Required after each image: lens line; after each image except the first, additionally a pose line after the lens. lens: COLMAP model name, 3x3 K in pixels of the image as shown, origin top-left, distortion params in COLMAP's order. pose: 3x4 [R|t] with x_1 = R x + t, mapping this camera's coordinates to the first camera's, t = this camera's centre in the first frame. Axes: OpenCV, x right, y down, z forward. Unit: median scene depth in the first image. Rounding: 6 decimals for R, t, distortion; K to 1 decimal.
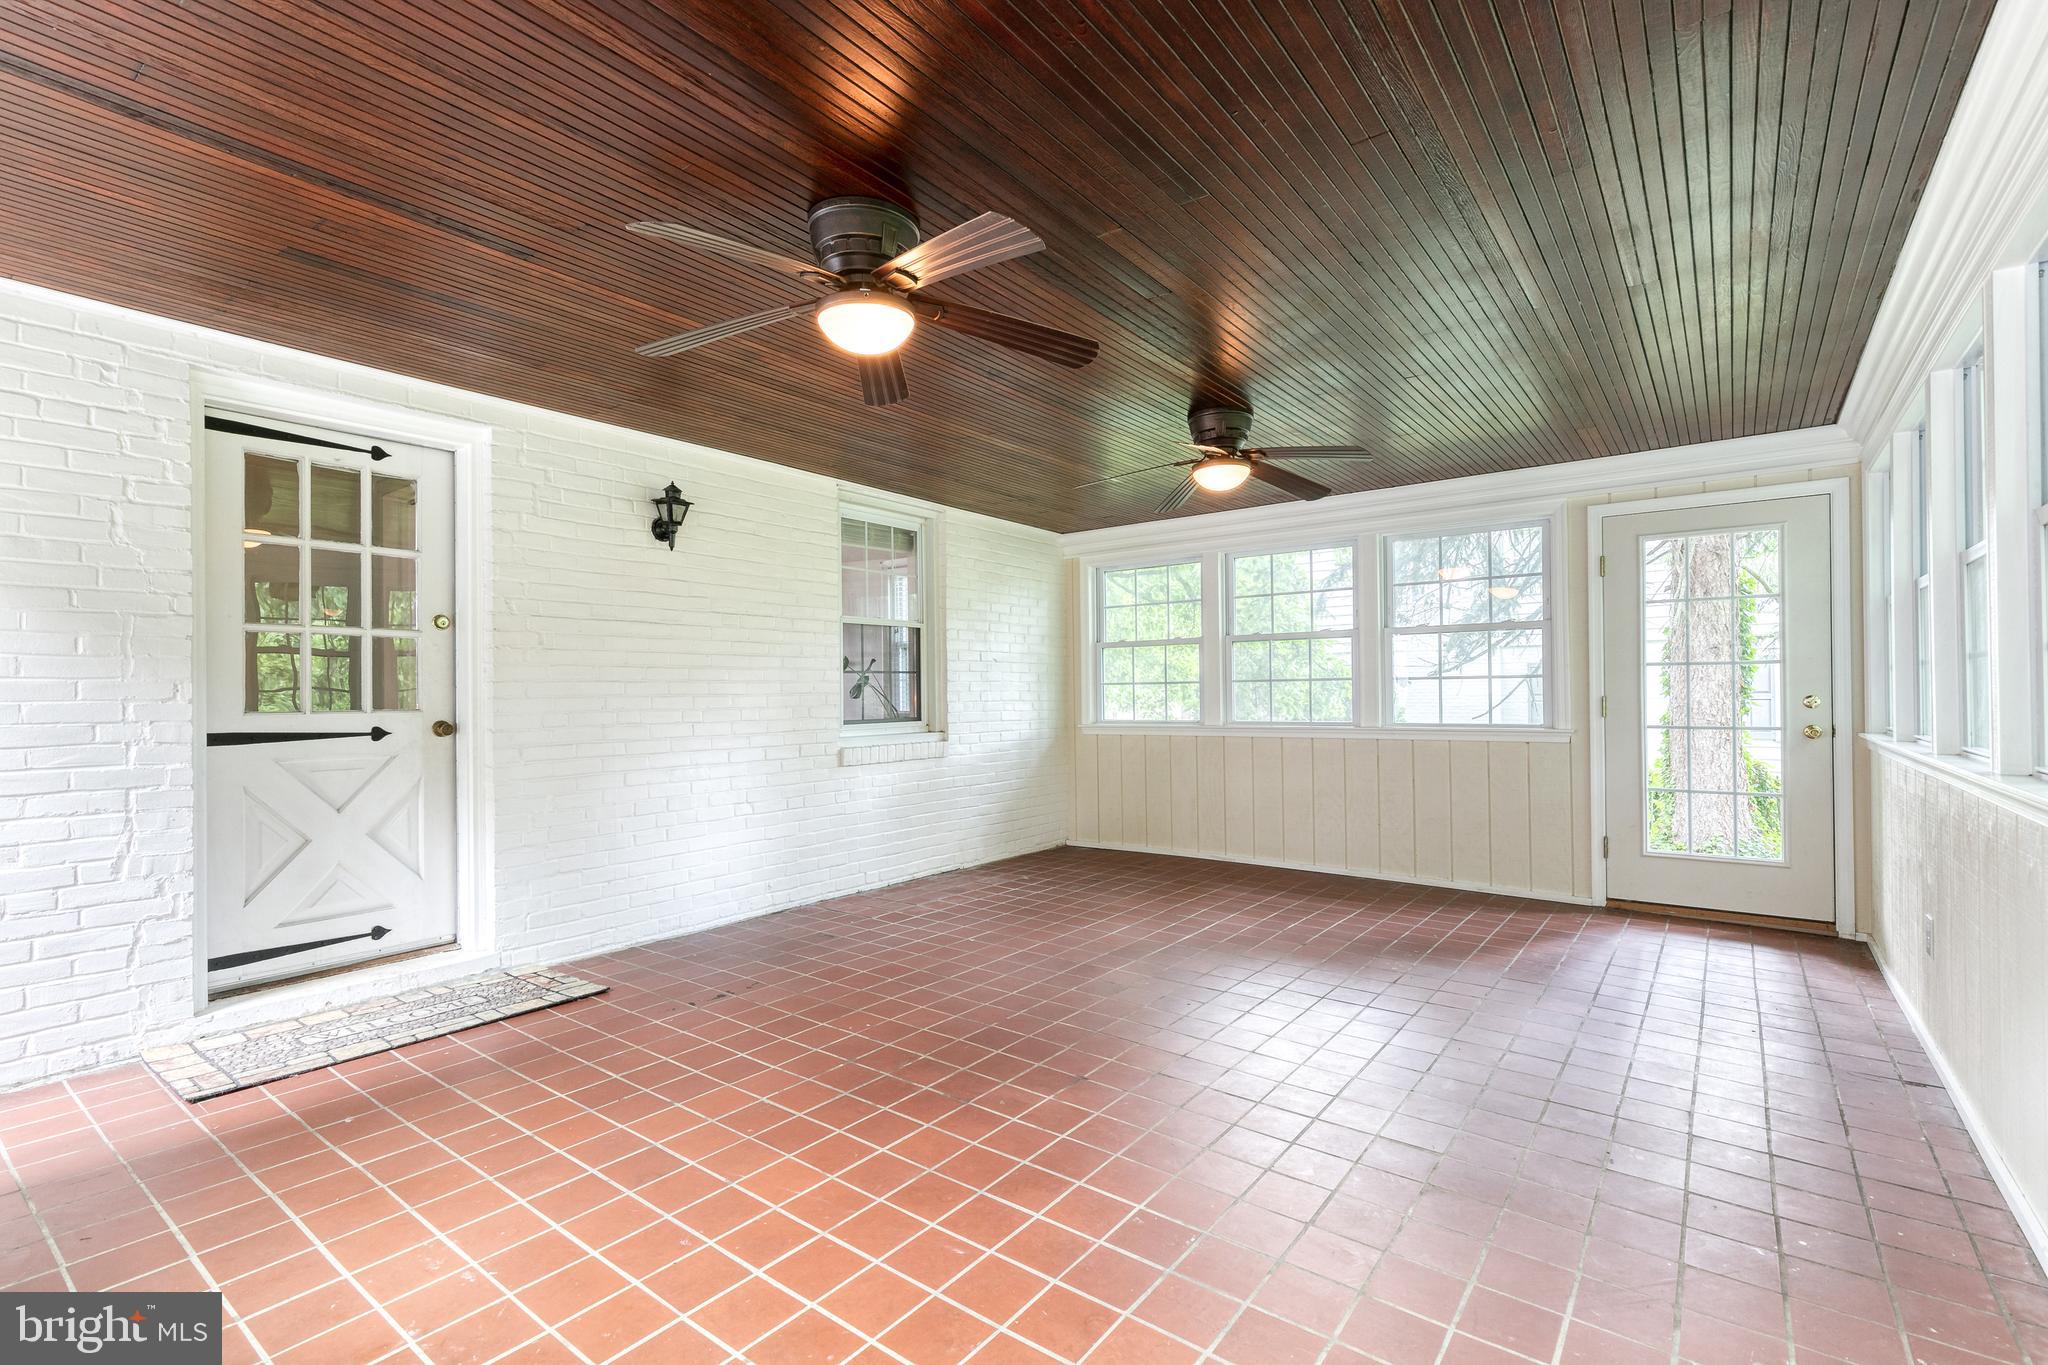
lens RADIAL K [[928.3, 0, 1028.1], [0, 928.3, 687.7], [0, 0, 1]] dist [0.010457, -0.002751]
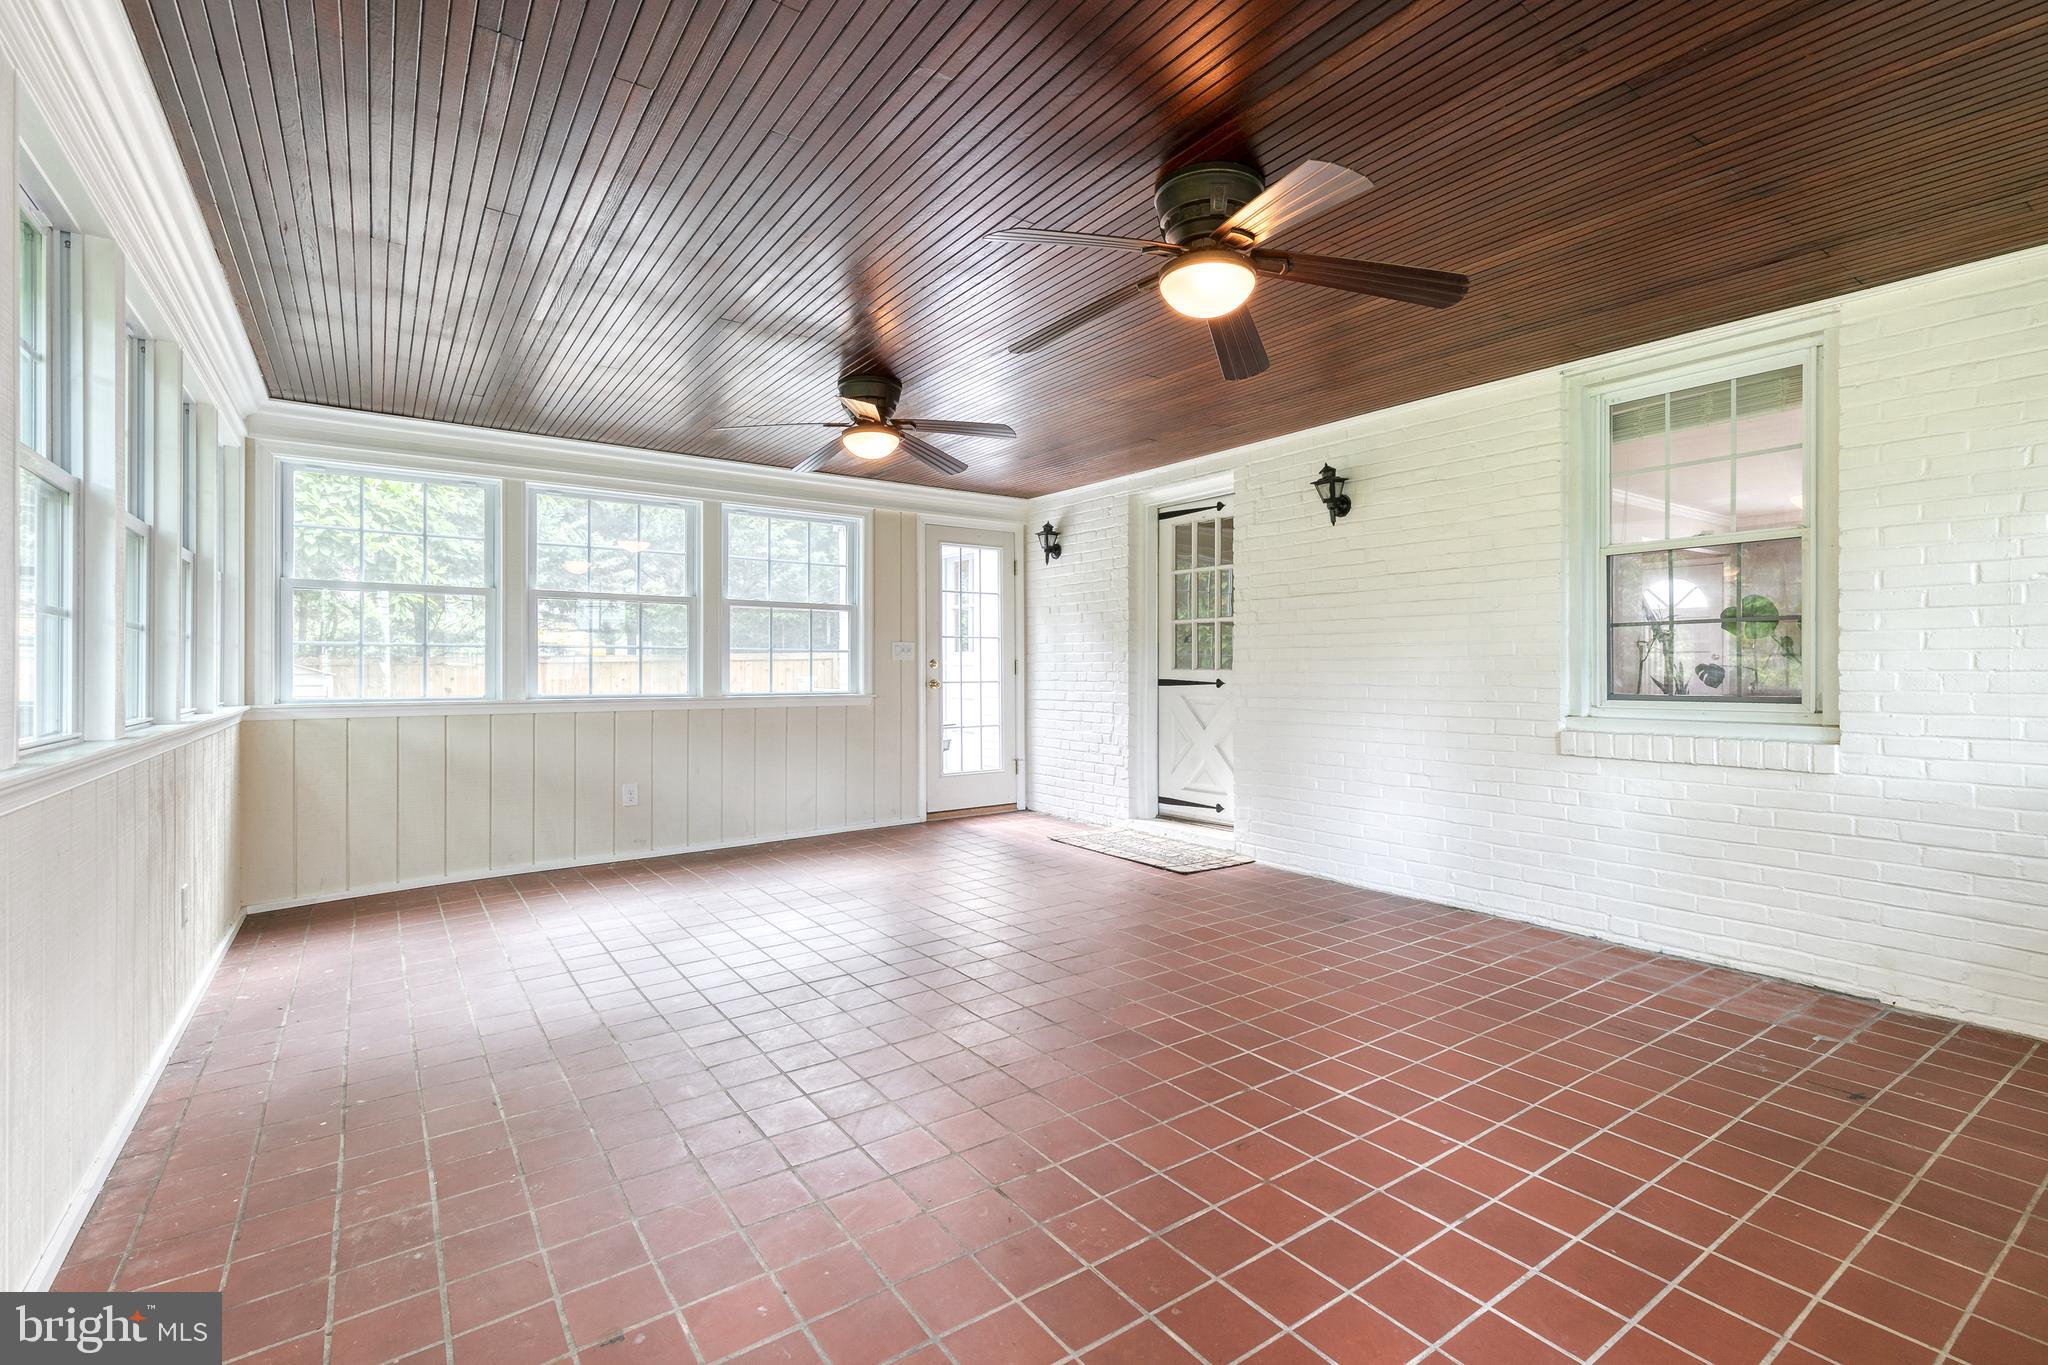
lens RADIAL K [[928.3, 0, 1045.9], [0, 928.3, 671.8], [0, 0, 1]] dist [0.010457, -0.002751]
pose [[-0.294181, 0.015626, -0.955622, 0.752139], [0.013033, 0.999839, 0.012337, 0.005167], [0.955661, -0.008825, -0.294337, 0.994226]]
